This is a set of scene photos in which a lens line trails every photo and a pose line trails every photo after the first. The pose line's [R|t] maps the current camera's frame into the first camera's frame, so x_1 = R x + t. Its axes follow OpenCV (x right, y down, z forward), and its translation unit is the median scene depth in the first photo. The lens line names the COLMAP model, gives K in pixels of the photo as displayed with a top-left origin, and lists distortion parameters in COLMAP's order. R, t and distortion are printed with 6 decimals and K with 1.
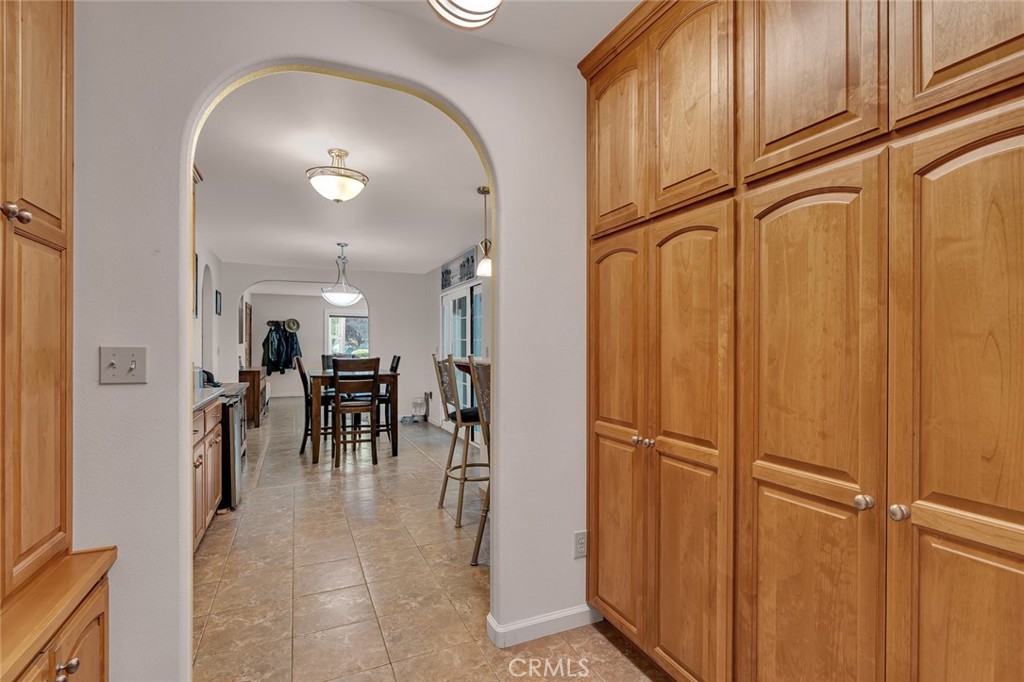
lens RADIAL K [[466.1, 0, 509.8], [0, 466.1, 344.1], [0, 0, 1]] dist [-0.010001, 0.002359]
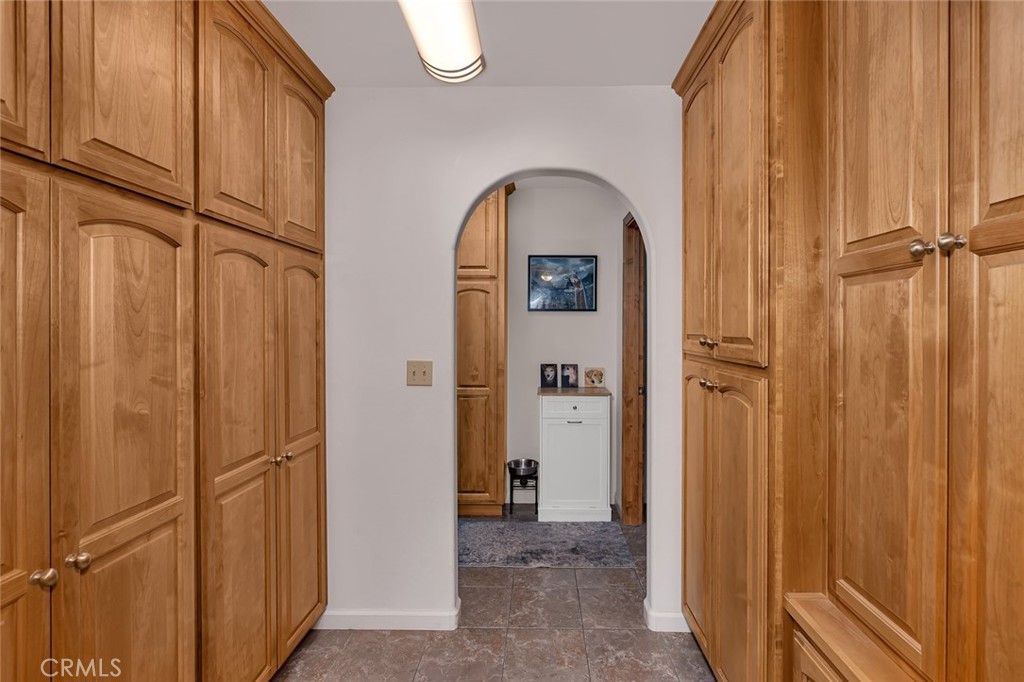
lens RADIAL K [[466.1, 0, 514.2], [0, 466.1, 332.4], [0, 0, 1]] dist [-0.010001, 0.002359]
pose [[-0.882704, -0.002010, 0.469925, -0.597732], [0.001682, 0.999971, 0.007437, -0.098647], [-0.469926, 0.007355, -0.882675, 1.655532]]
